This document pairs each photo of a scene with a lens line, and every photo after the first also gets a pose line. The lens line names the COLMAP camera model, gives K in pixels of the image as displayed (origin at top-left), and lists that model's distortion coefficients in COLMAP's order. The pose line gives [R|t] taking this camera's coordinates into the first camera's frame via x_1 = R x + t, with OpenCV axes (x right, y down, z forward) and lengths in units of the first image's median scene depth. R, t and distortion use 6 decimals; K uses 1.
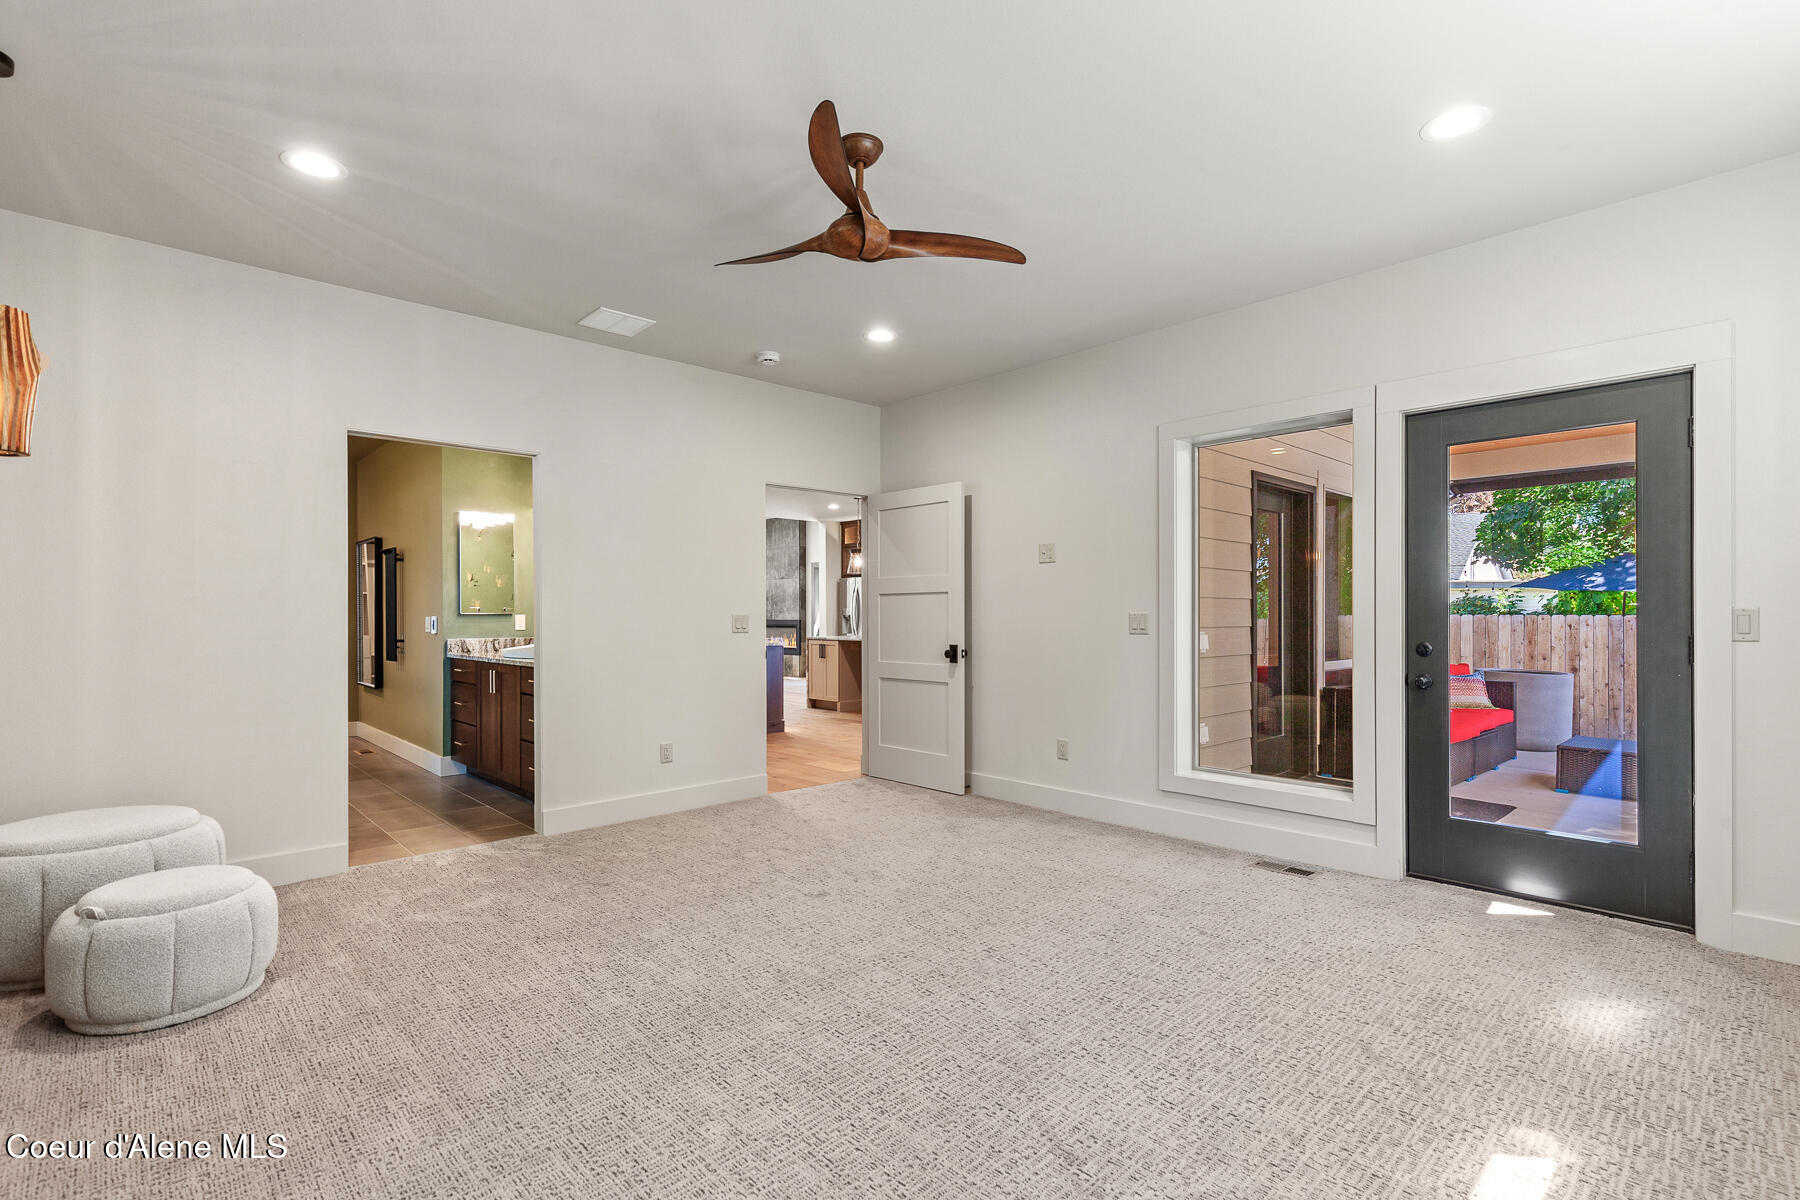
lens RADIAL K [[813.7, 0, 910.1], [0, 813.7, 605.6], [0, 0, 1]] dist [0.012833, -0.000020]
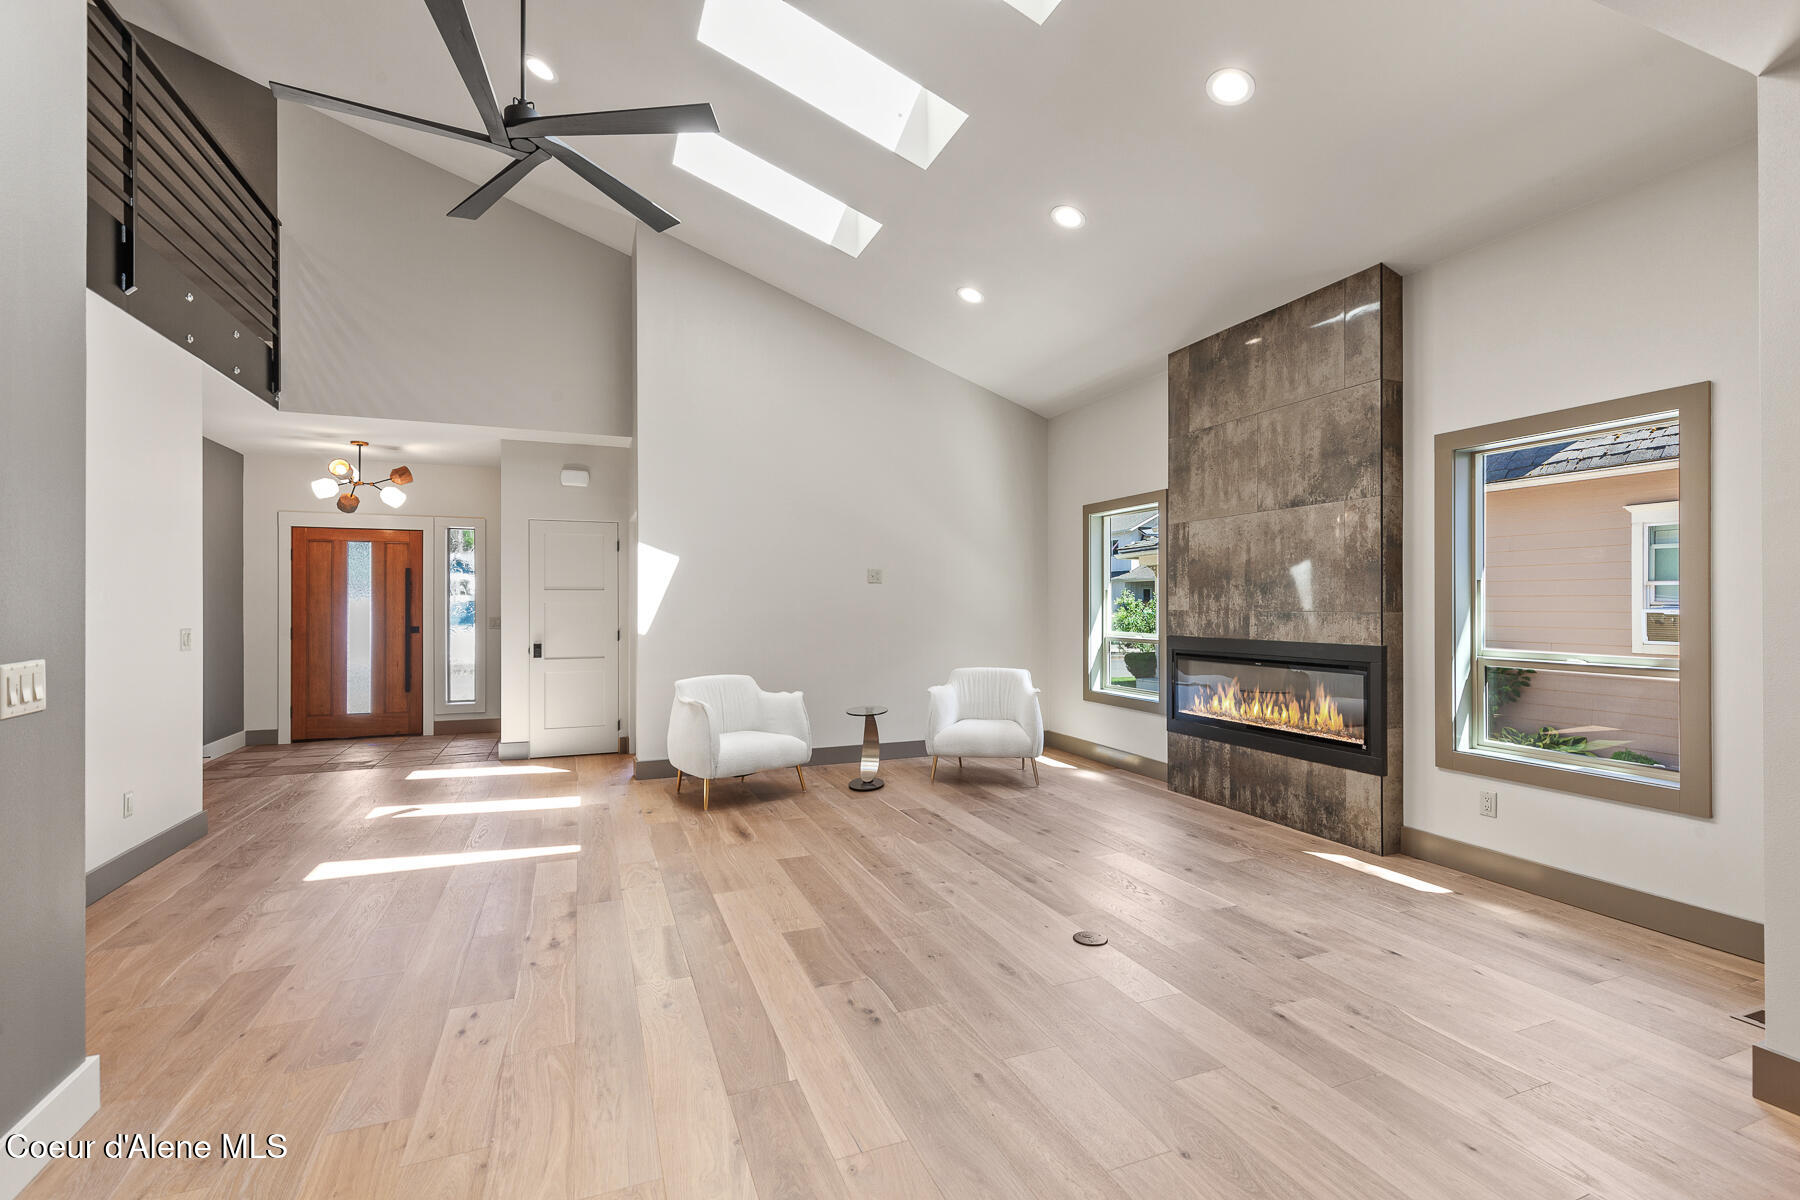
lens RADIAL K [[813.7, 0, 910.1], [0, 813.7, 605.6], [0, 0, 1]] dist [0.012833, -0.000020]
pose [[0.929796, 0.000003, -0.368076, -0.237844], [0.004598, 0.999922, 0.011623, -0.000638], [0.368048, -0.012499, 0.929723, 0.893591]]
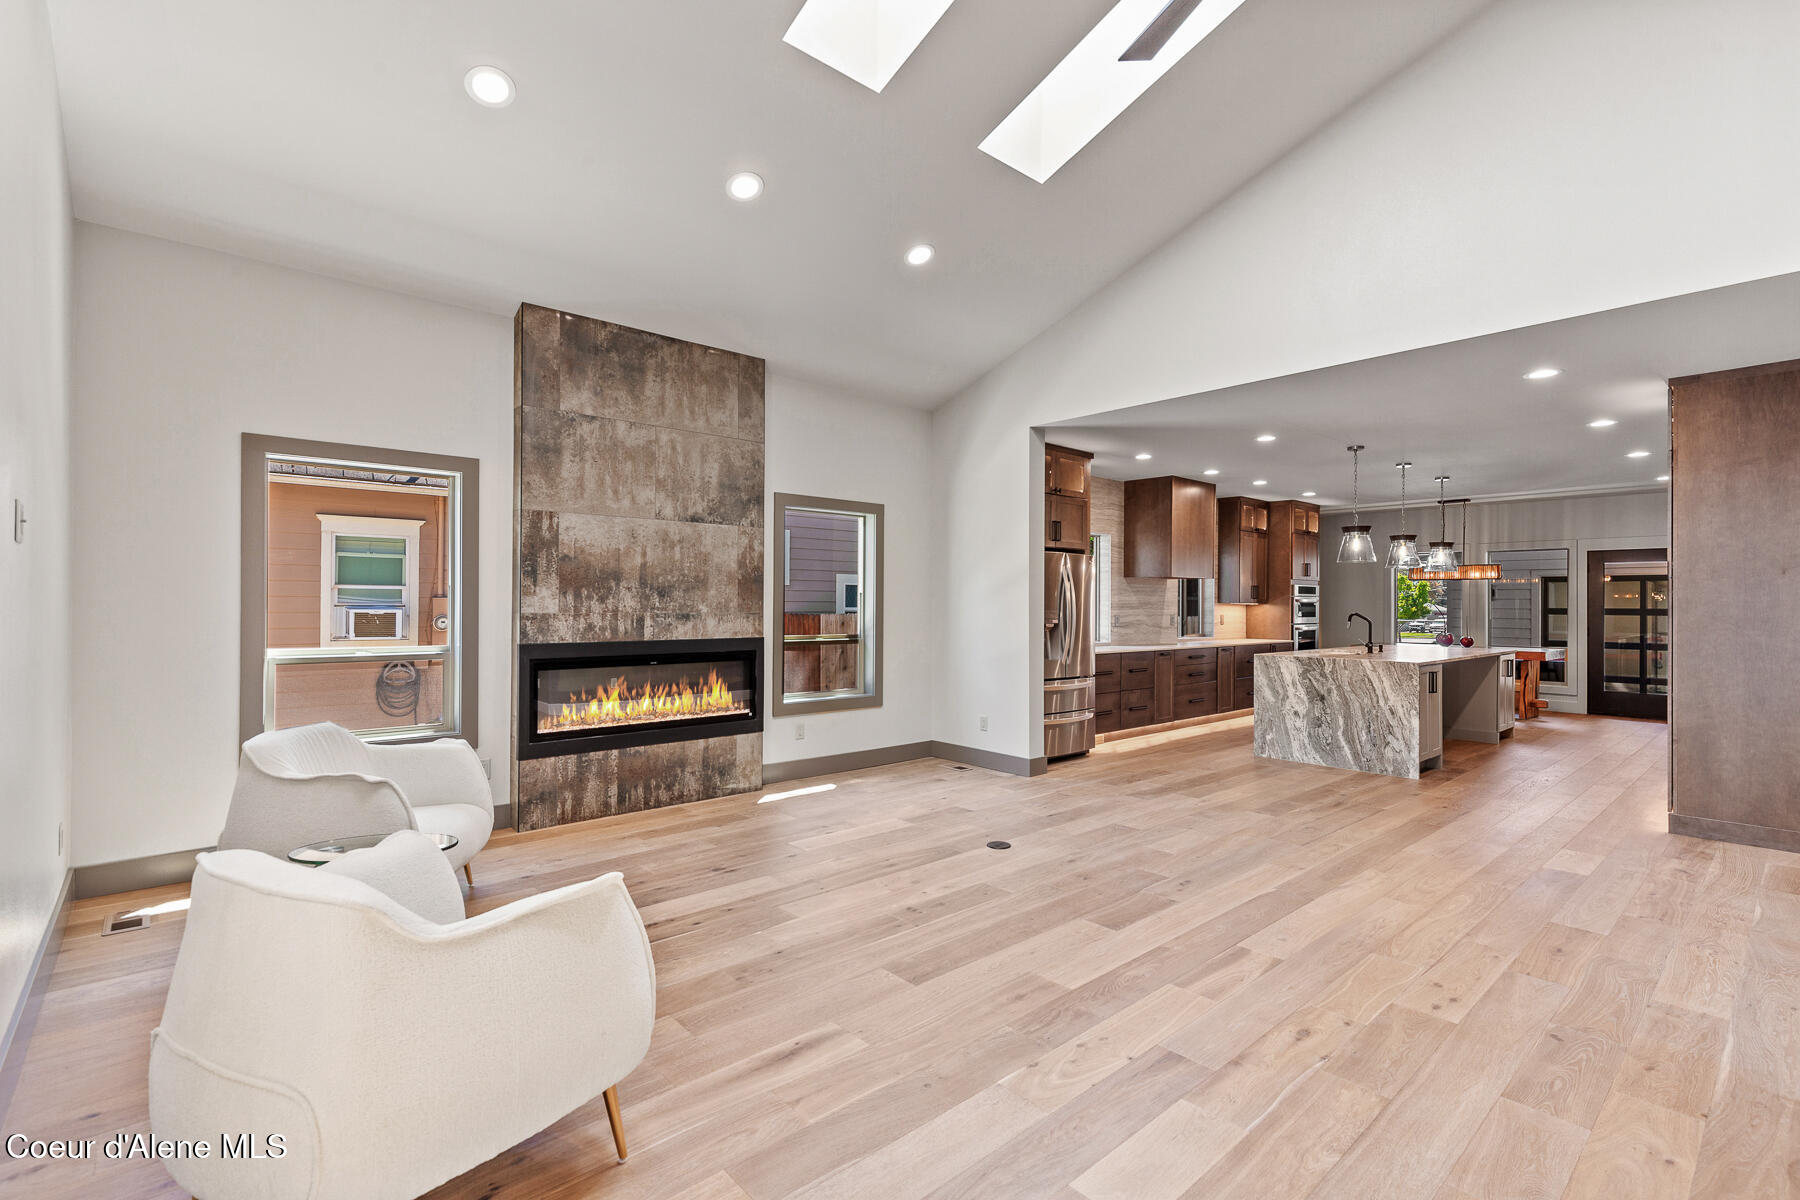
lens RADIAL K [[813.7, 0, 910.1], [0, 813.7, 605.6], [0, 0, 1]] dist [0.012833, -0.000020]
pose [[0.029781, 0.000943, 0.999556, -0.669167], [-0.014660, 0.999892, -0.000507, 0.002119], [-0.999449, -0.014638, 0.029792, 1.201348]]
